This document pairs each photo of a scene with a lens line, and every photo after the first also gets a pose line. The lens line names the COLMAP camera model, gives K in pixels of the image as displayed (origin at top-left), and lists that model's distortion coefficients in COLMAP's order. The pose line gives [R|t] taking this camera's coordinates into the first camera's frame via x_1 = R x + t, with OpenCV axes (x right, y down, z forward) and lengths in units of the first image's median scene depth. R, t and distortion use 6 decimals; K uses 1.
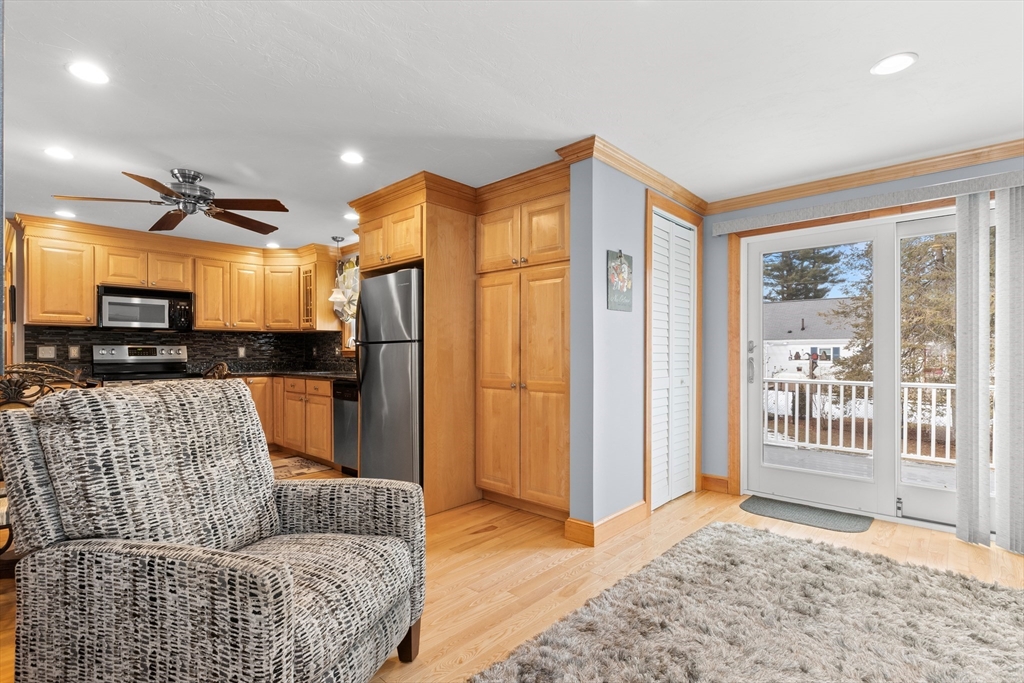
lens RADIAL K [[481.7, 0, 526.5], [0, 481.7, 350.7], [0, 0, 1]] dist [0.002391, 0.000699]
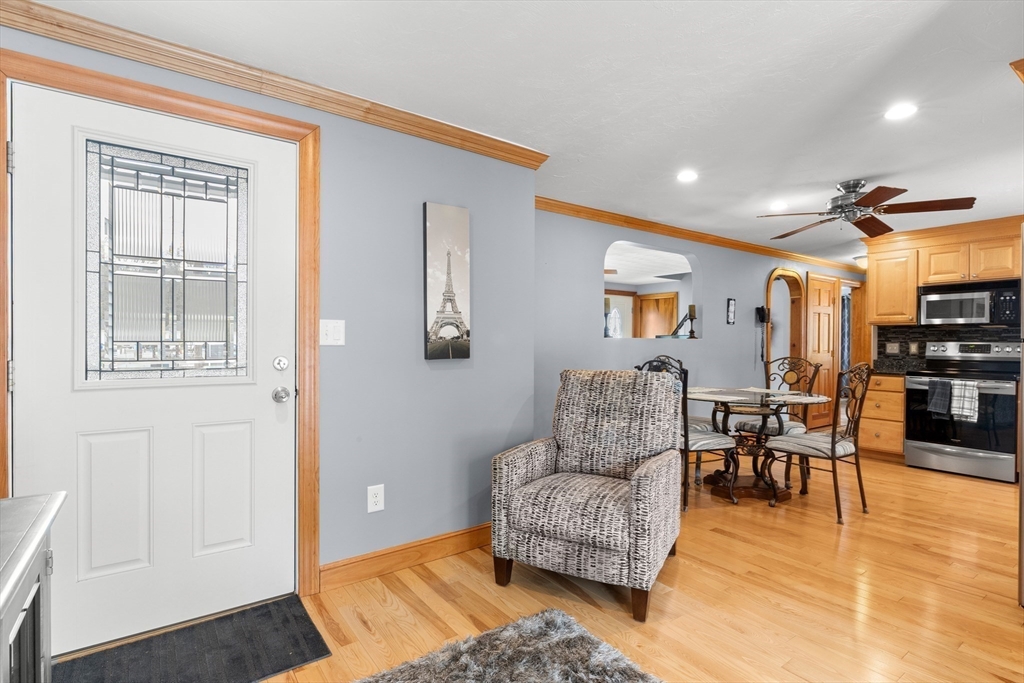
lens RADIAL K [[497.8, 0, 512.0], [0, 497.8, 341.5], [0, 0, 1]] dist [-0.000555, -0.000074]
pose [[-0.214466, 0.002874, -0.976727, 0.360044], [-0.001556, 0.999993, 0.003284, -0.014388], [0.976730, 0.002224, -0.214461, 0.341621]]
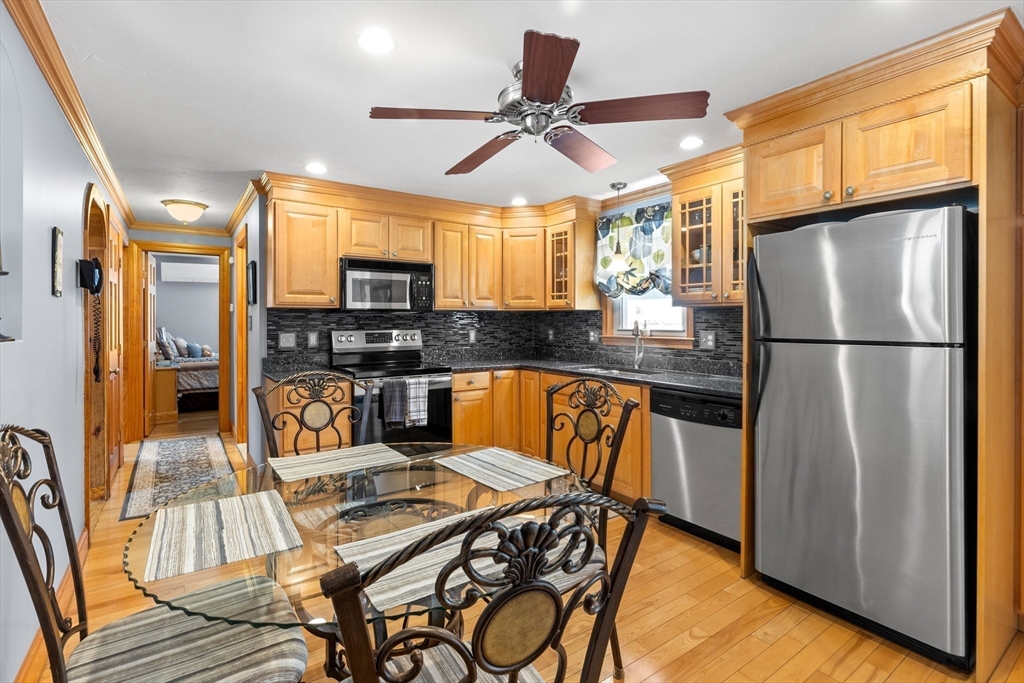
lens RADIAL K [[482.9, 0, 513.8], [0, 482.9, 317.4], [0, 0, 1]] dist [-0.000072, -0.000160]
pose [[0.972989, 0.001325, -0.230847, -0.400082], [-0.001387, 0.999999, -0.000103, -0.034129], [0.230846, 0.000421, 0.972990, 0.266152]]
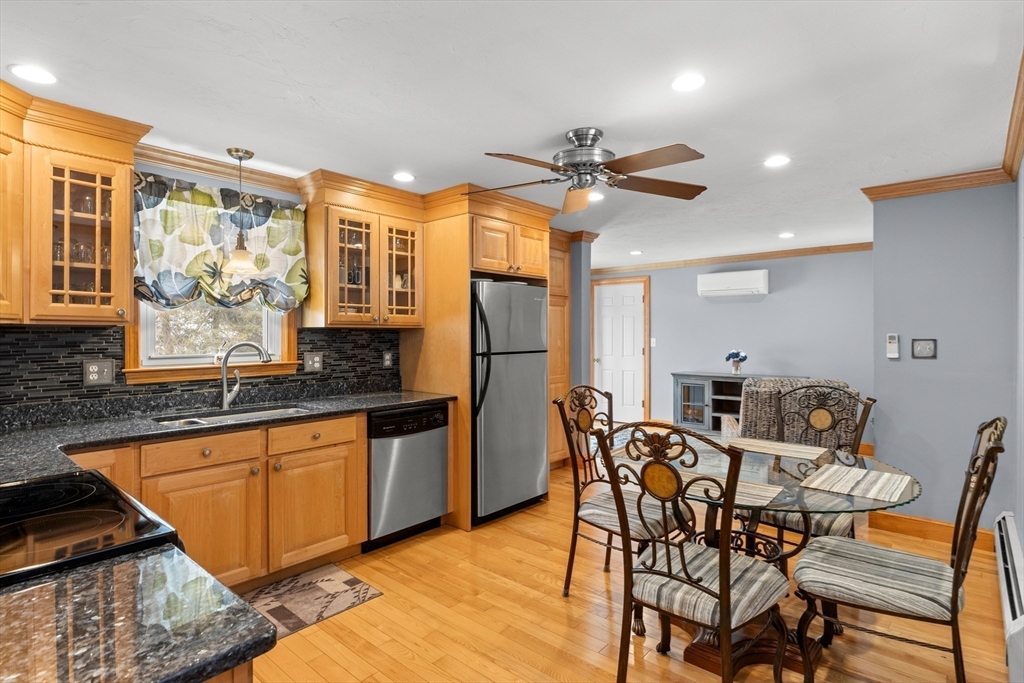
lens RADIAL K [[525.8, 0, 512.0], [0, 525.8, 341.5], [0, 0, 1]] dist [-0.043112, 0.000196]
pose [[-0.009035, -0.006026, 0.999941, -1.010761], [0.005778, 0.999965, 0.006078, -0.032432], [-0.999942, 0.005833, -0.009000, 0.757037]]
